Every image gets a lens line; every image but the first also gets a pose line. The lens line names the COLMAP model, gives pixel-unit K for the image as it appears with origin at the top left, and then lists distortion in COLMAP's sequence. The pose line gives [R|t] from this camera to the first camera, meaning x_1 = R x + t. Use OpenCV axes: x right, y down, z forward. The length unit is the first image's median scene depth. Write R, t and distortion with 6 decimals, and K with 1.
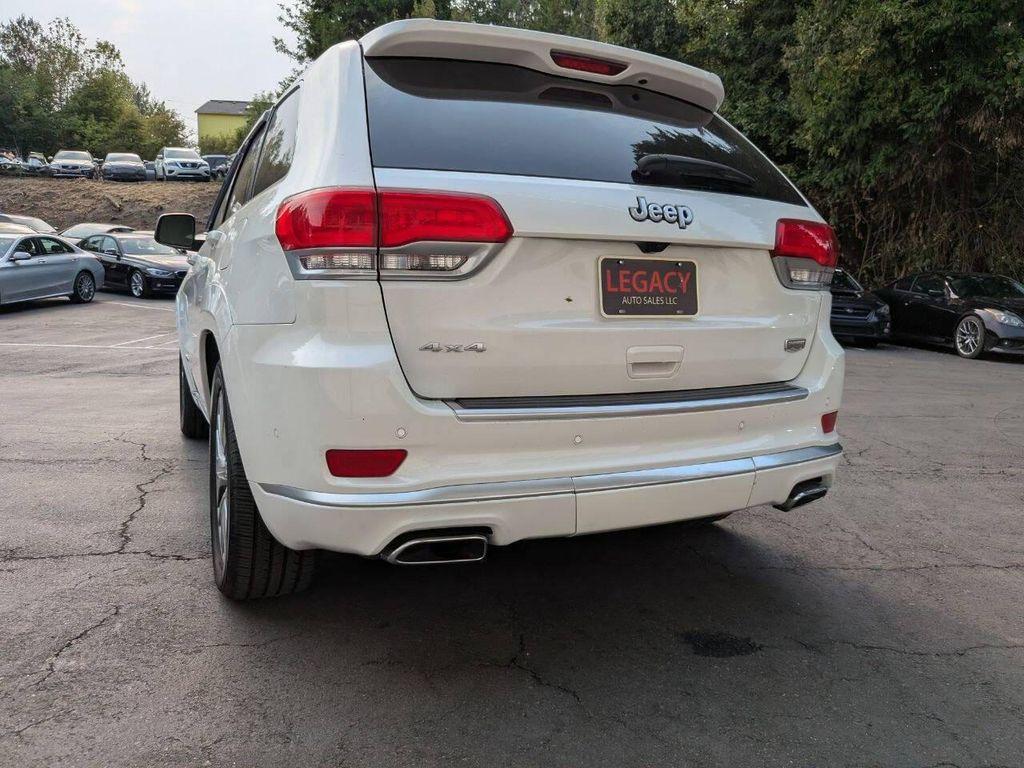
lens RADIAL K [[778.2, 0, 528.9], [0, 778.2, 369.9], [0, 0, 1]] dist [-0.005372, -0.000187]
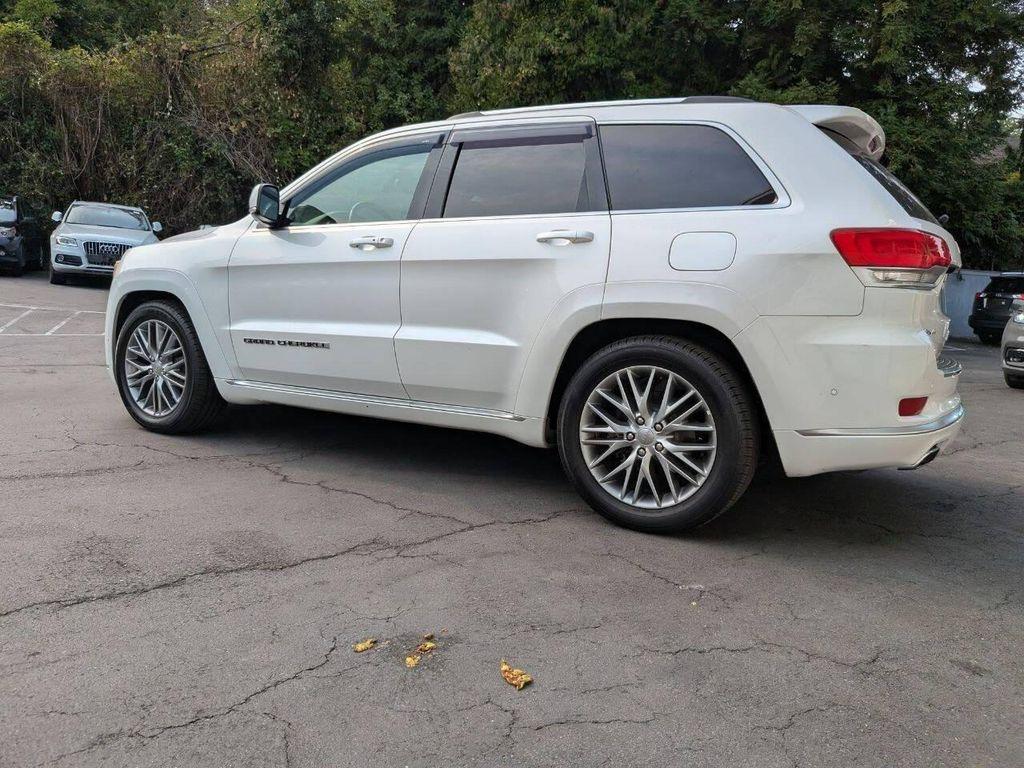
lens RADIAL K [[769.9, 0, 536.7], [0, 769.9, 381.4], [0, 0, 1]] dist [0.021029, -0.030834]
pose [[0.821009, -0.047973, 0.568896, -1.481605], [0.021896, 0.998376, 0.052591, -0.025087], [-0.570495, -0.030721, 0.820726, 0.133016]]
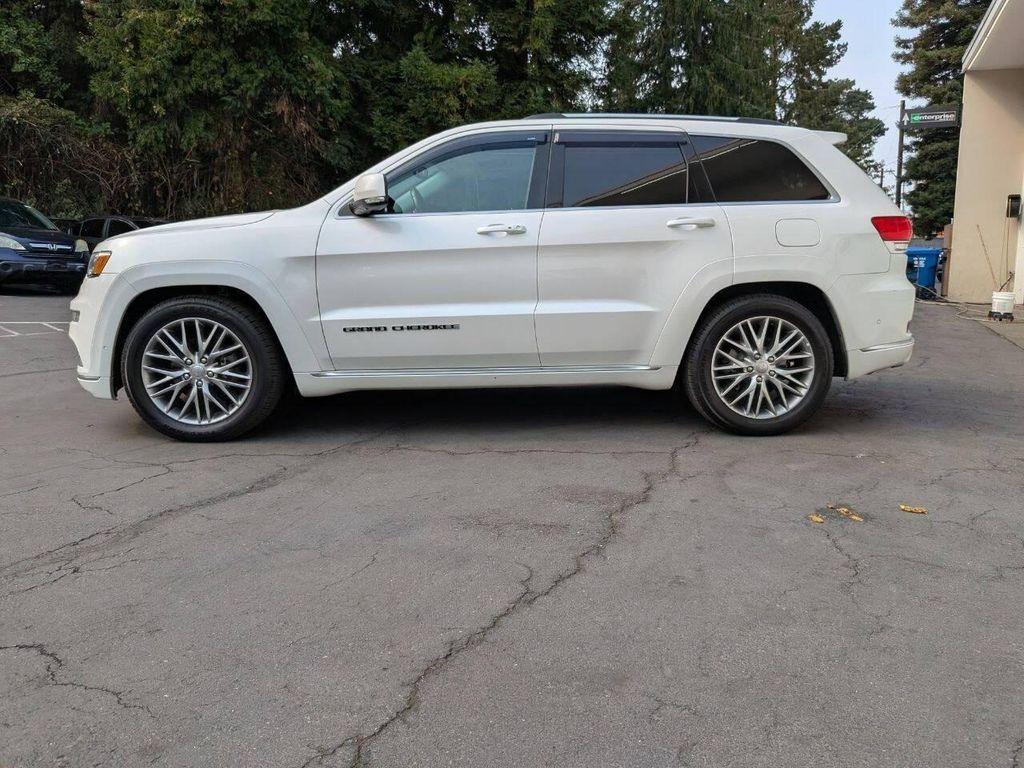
lens RADIAL K [[769.9, 0, 536.7], [0, 769.9, 381.4], [0, 0, 1]] dist [0.021029, -0.030834]
pose [[0.393832, -0.162164, 0.904765, -2.582201], [0.092091, 0.986323, 0.136696, -0.137149], [-0.914558, 0.029486, 0.403379, 0.943594]]
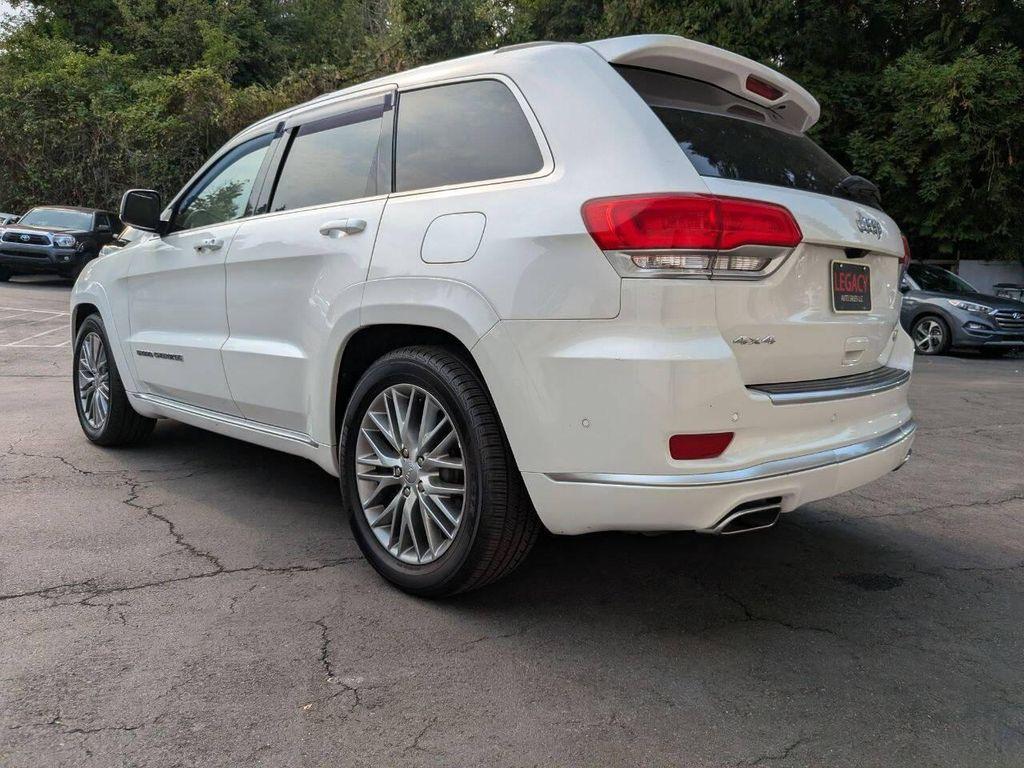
lens RADIAL K [[769.9, 0, 536.7], [0, 769.9, 381.4], [0, 0, 1]] dist [0.021029, -0.030834]
pose [[0.938887, -0.030751, 0.342848, -0.692049], [0.021035, 0.999266, 0.032022, -0.010422], [-0.343581, -0.022854, 0.938845, 0.050064]]
